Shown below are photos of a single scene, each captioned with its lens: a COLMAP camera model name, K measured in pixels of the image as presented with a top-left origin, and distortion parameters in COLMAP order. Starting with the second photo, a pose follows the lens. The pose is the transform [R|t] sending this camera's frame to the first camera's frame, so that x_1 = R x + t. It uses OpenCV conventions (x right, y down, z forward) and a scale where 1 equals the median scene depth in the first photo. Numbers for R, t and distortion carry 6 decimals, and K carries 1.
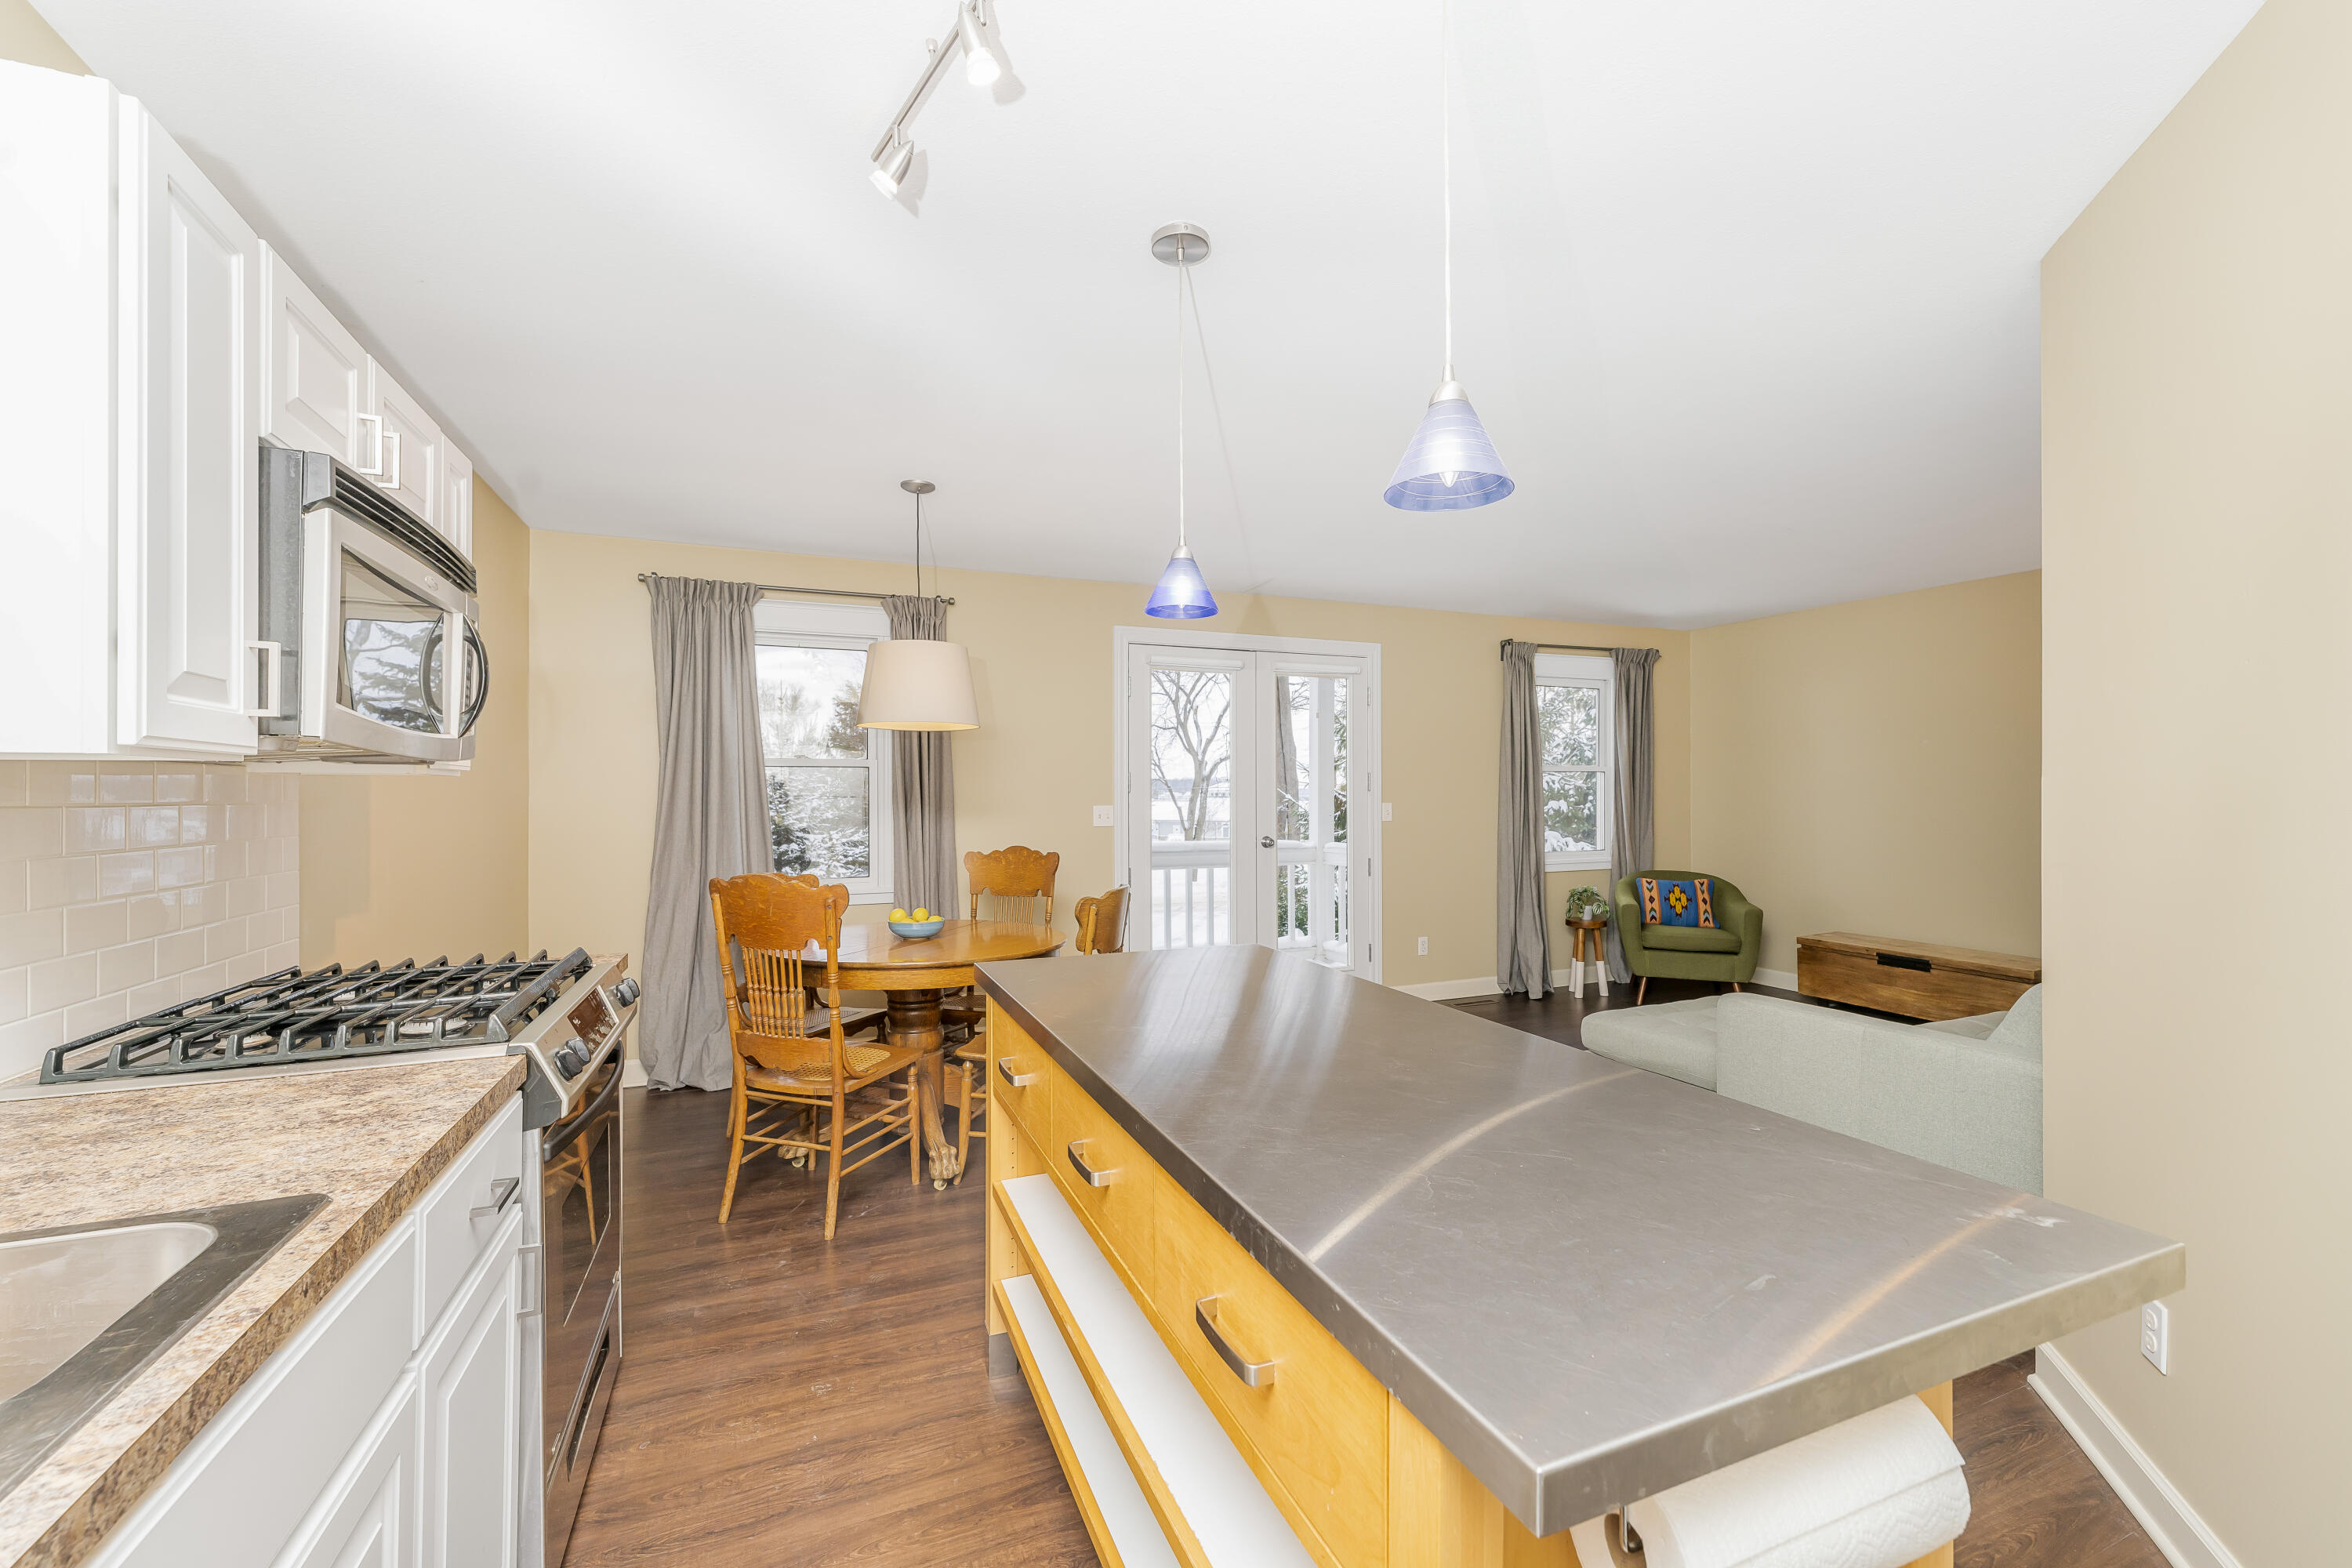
lens RADIAL K [[943.0, 0, 1172.7], [0, 943.0, 791.3], [0, 0, 1]] dist [0.000498, -0.000078]
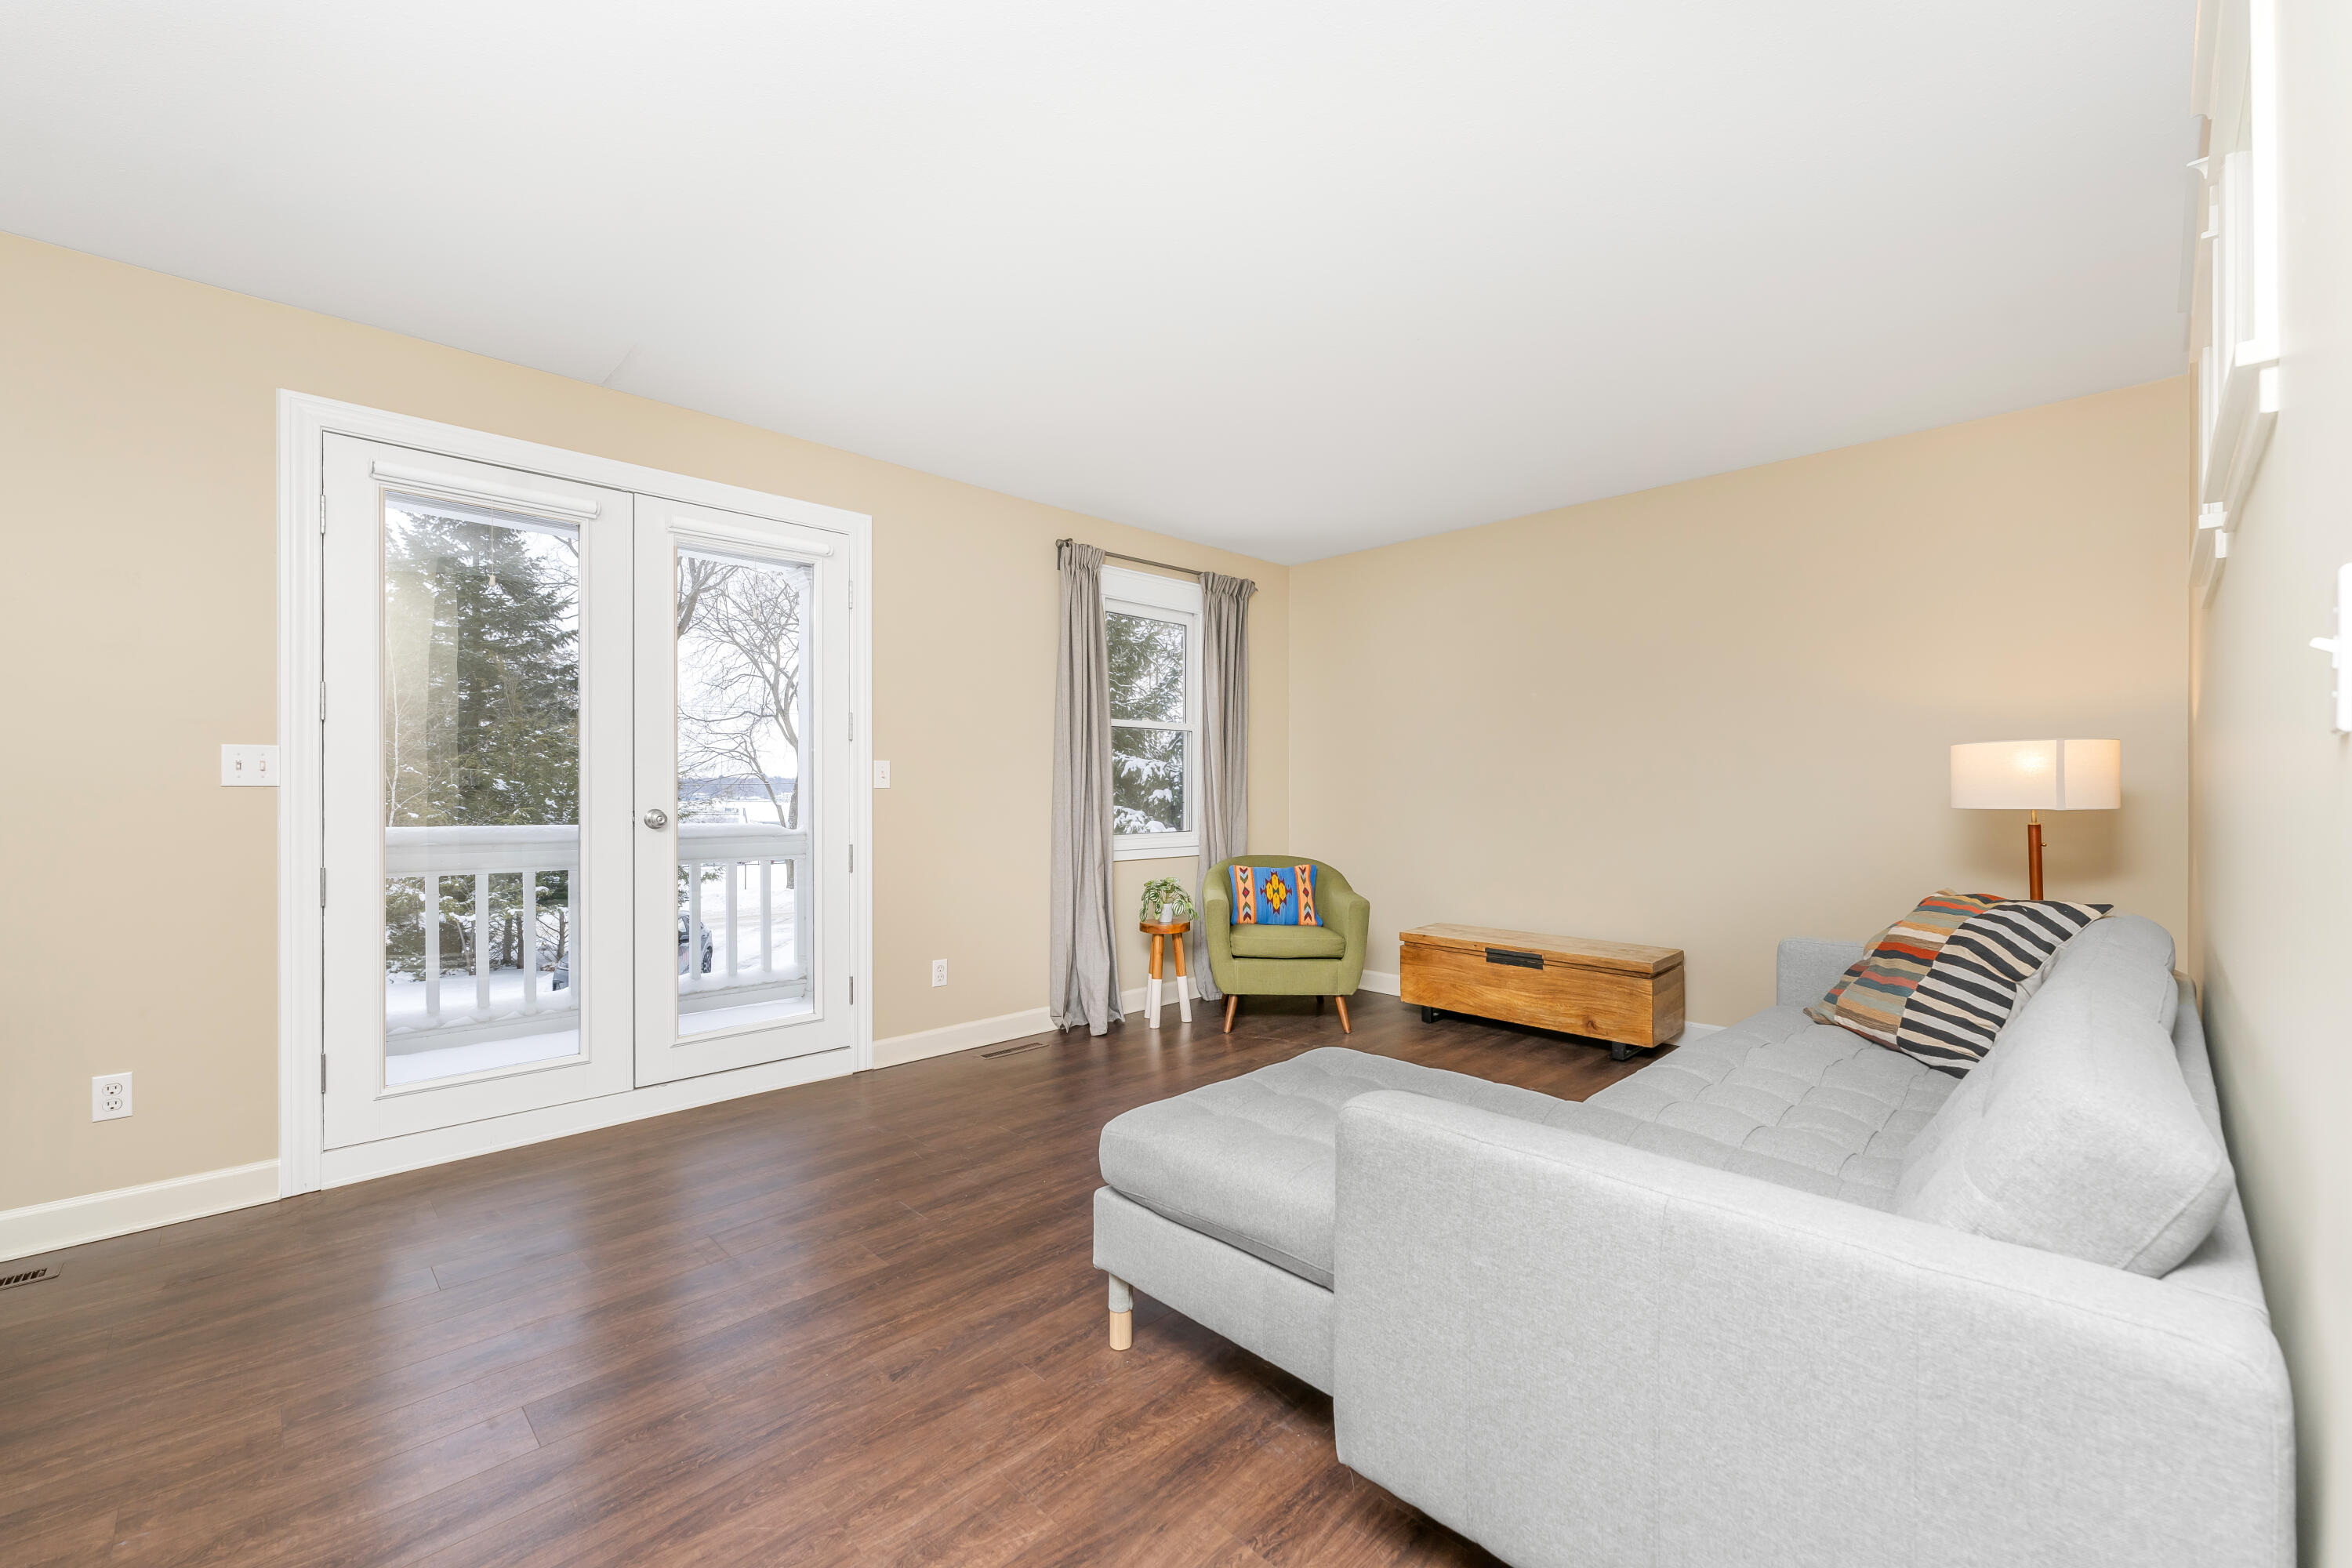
lens RADIAL K [[943.0, 0, 1172.7], [0, 943.0, 791.3], [0, 0, 1]] dist [0.000498, -0.000078]
pose [[0.929218, 0.006454, 0.369474, 0.165263], [-0.005572, 0.999979, -0.003455, 0.034128], [-0.369489, 0.001152, 0.929234, 0.298492]]
